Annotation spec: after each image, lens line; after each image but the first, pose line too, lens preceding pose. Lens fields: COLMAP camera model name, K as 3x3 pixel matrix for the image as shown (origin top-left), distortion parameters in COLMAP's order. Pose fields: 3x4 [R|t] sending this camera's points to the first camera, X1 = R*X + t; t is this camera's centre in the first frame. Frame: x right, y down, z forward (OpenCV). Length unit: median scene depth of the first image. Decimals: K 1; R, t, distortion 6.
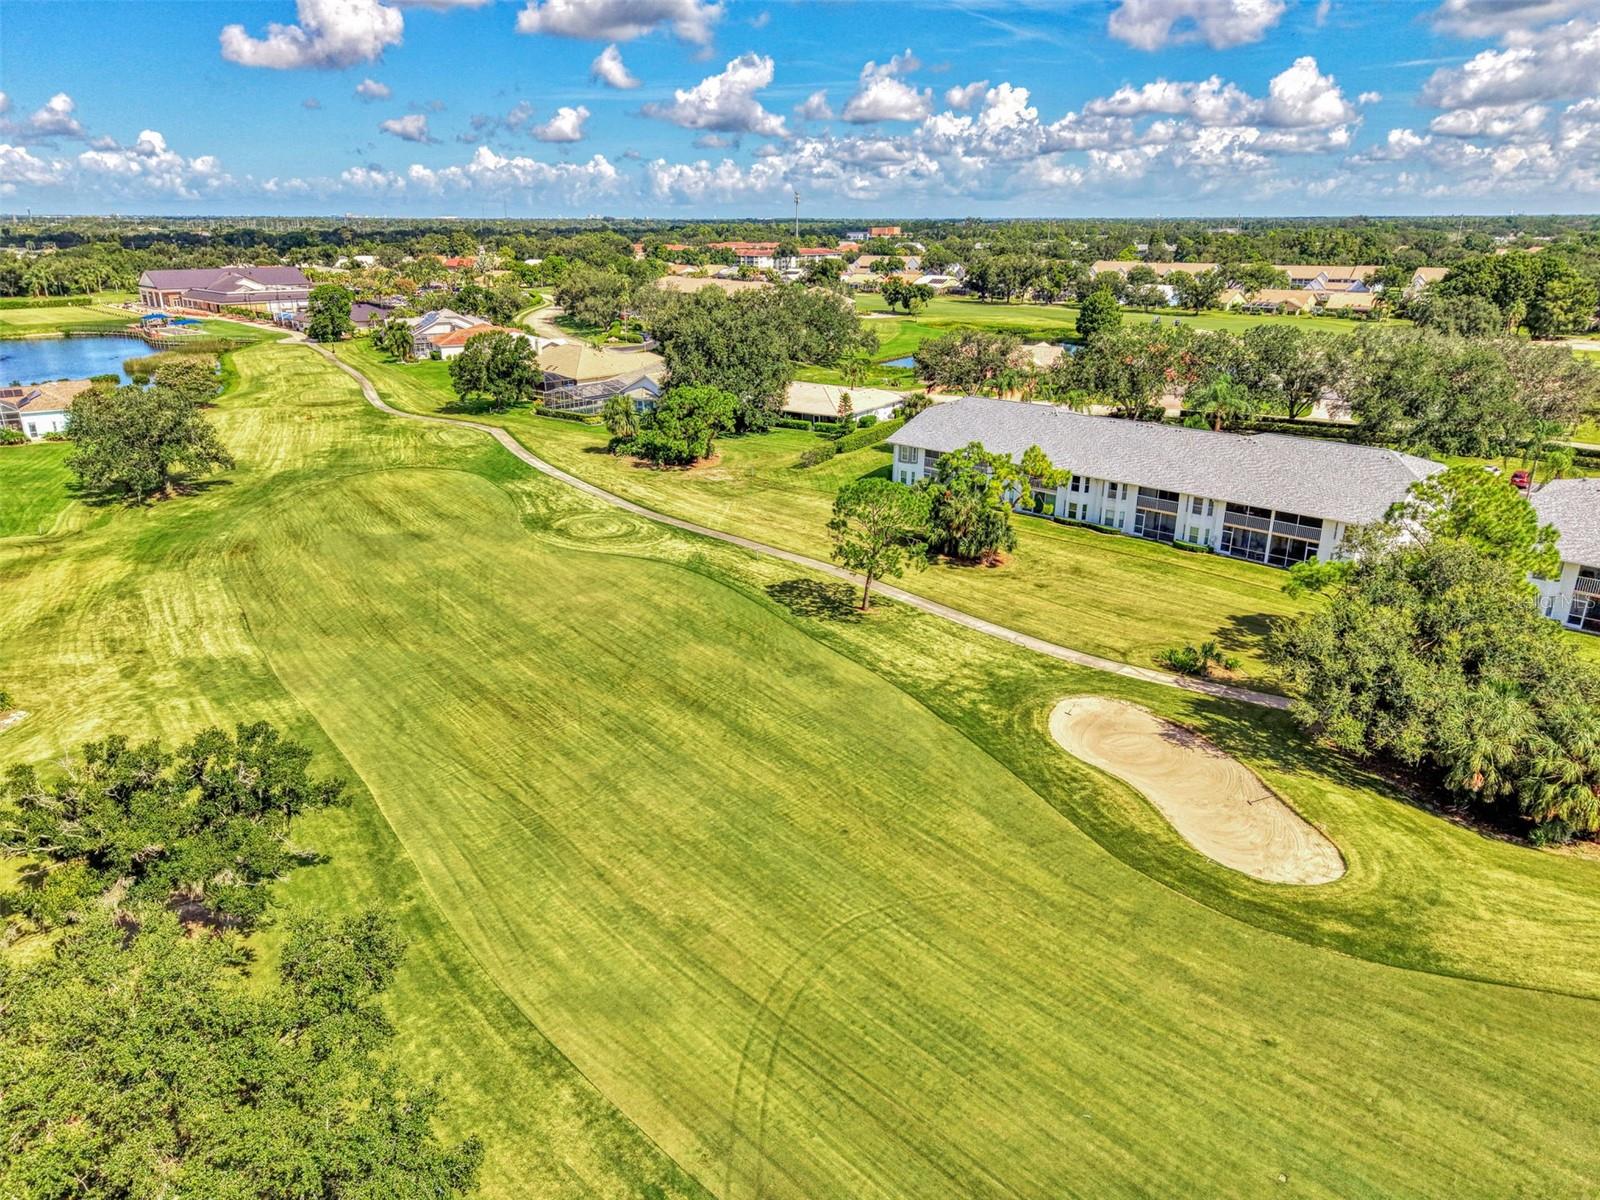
lens RADIAL K [[1092.5, 0, 800.0], [0, 1092.5, 600.0], [0, 0, 1]] dist [0.059833, -0.078019]
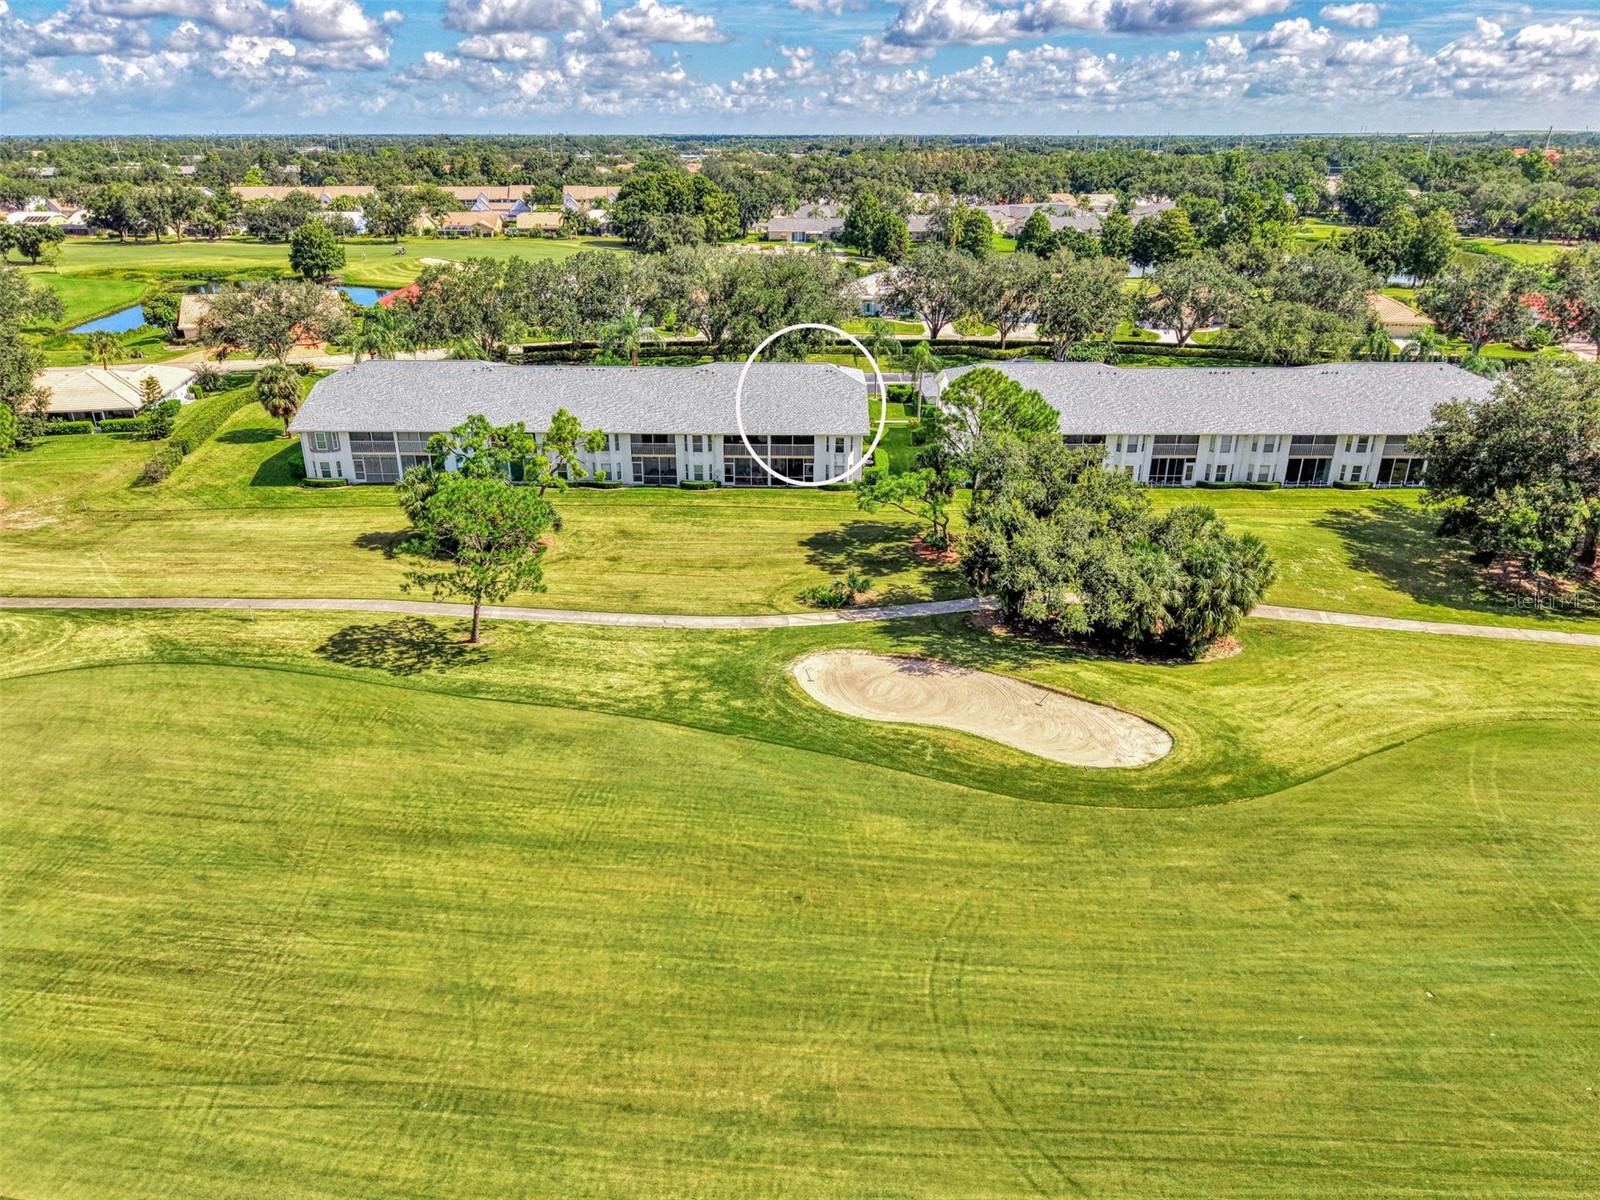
lens RADIAL K [[1092.5, 0, 800.0], [0, 1092.5, 600.0], [0, 0, 1]] dist [0.059833, -0.078019]
pose [[0.709221, -0.272806, 0.650064, -0.256147], [0.229491, 0.961209, 0.153006, -0.079524], [-0.666588, 0.040669, 0.744316, 0.206716]]
